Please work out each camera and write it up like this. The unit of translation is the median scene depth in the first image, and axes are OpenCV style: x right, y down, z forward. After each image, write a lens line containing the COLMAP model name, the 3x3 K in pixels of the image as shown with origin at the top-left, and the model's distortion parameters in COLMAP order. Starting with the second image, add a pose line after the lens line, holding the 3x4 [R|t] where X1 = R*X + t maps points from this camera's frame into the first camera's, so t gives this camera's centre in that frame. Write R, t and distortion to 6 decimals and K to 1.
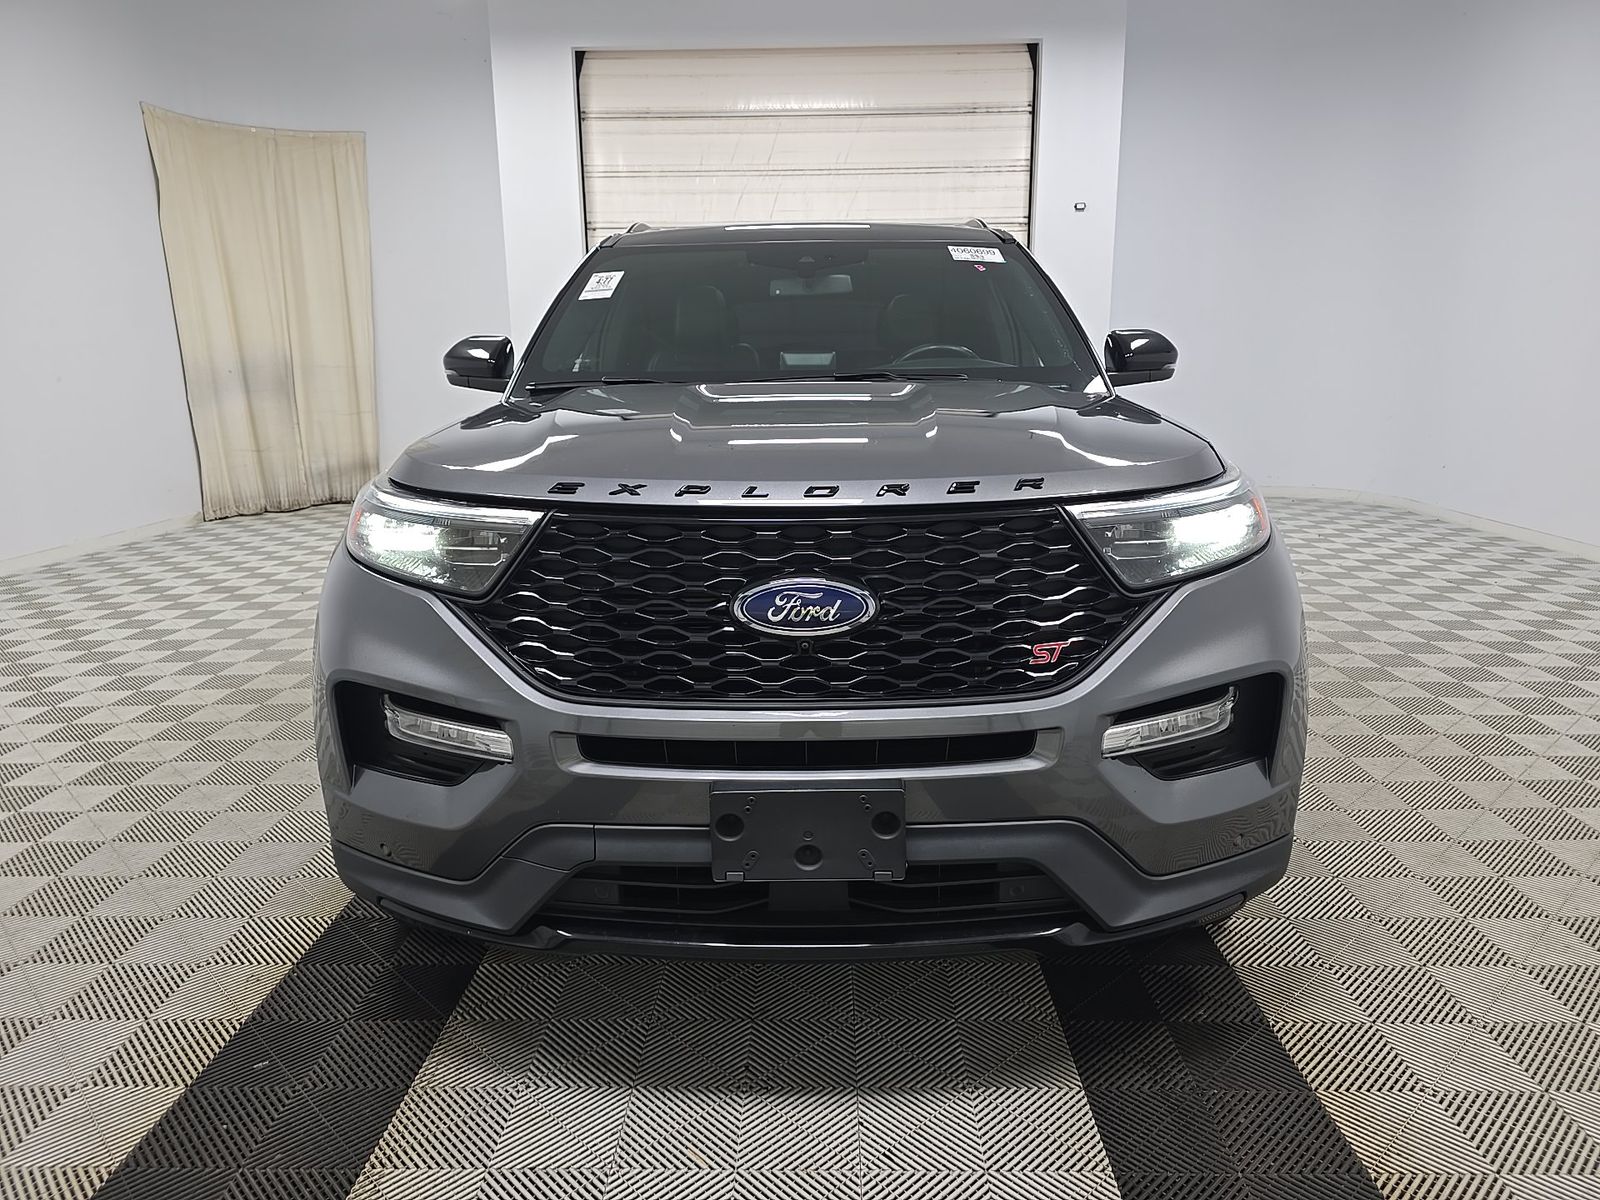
lens RADIAL K [[1065.2, 0, 800.5], [0, 1065.2, 631.1], [0, 0, 1]] dist [0.001117, 0.001834]
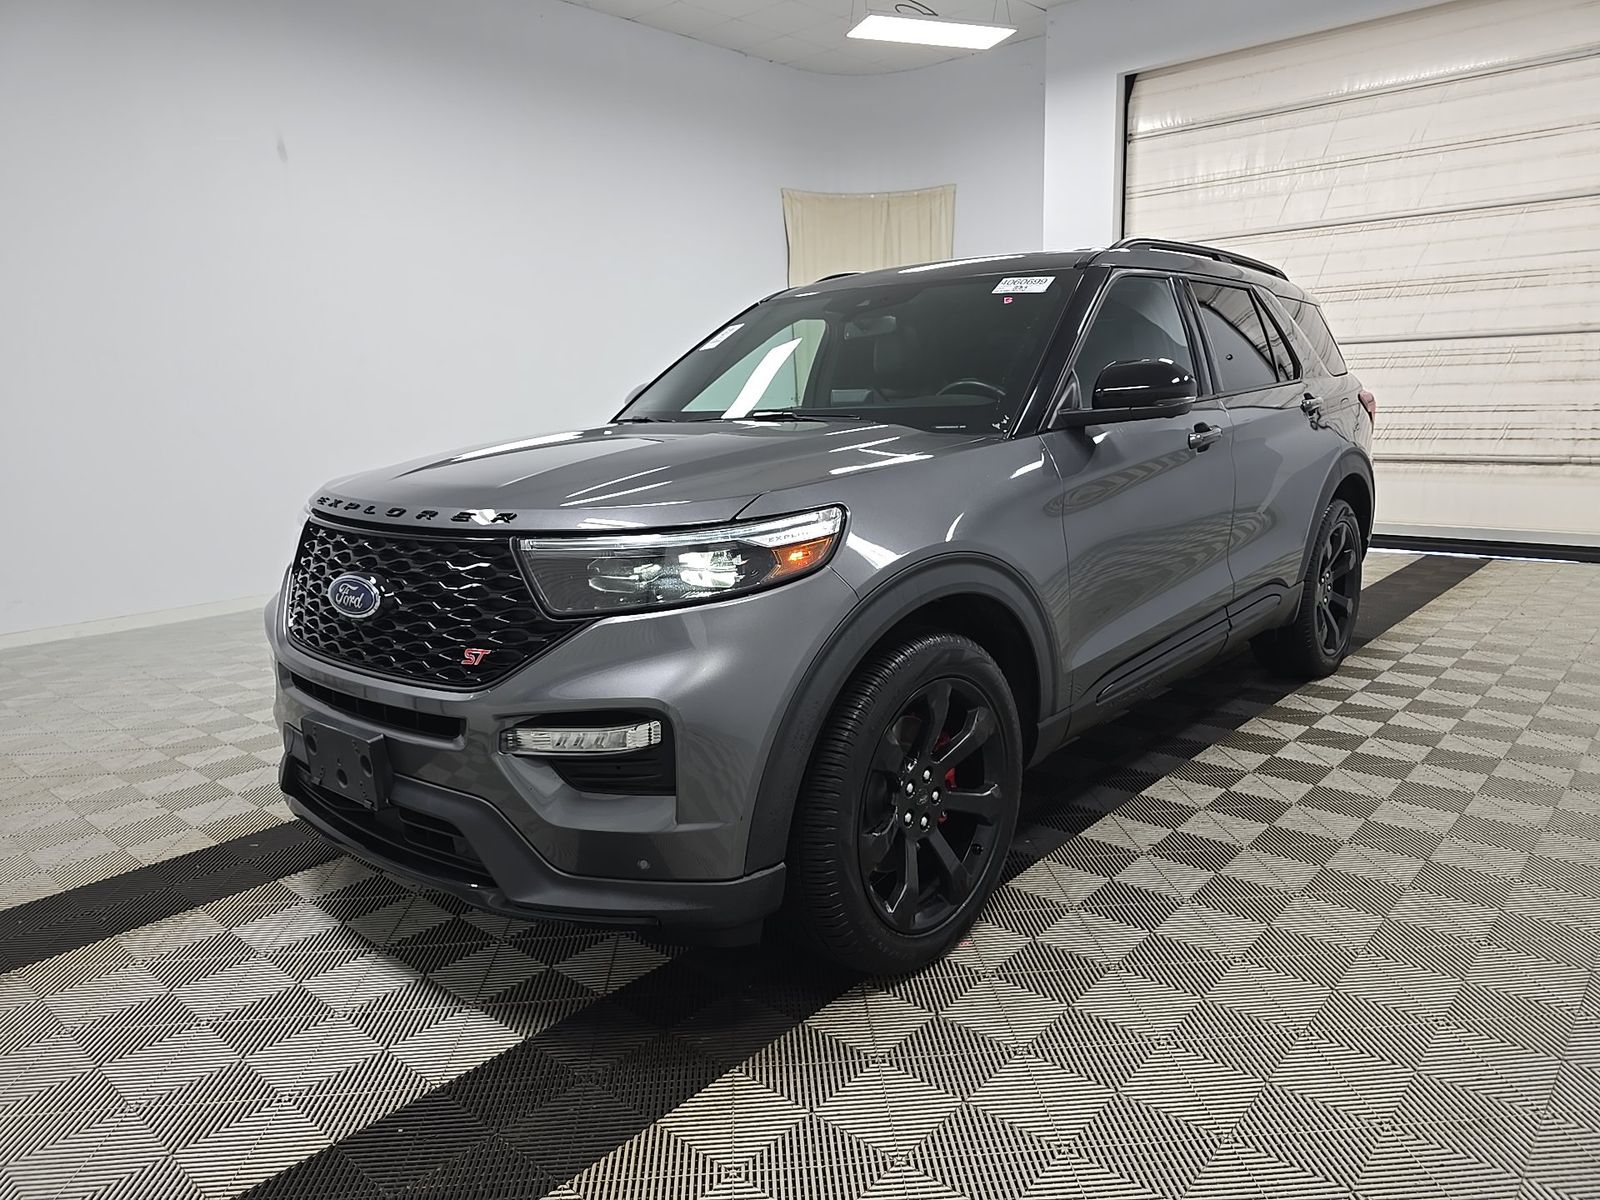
lens RADIAL K [[1079.3, 0, 800.0], [0, 1079.3, 600.0], [0, 0, 1]] dist [0.044958, -0.039994]
pose [[0.758277, 0.108803, -0.642789, 0.280393], [-0.136523, 0.990615, 0.006627, -0.022083], [0.637477, 0.082730, 0.766015, 0.062752]]
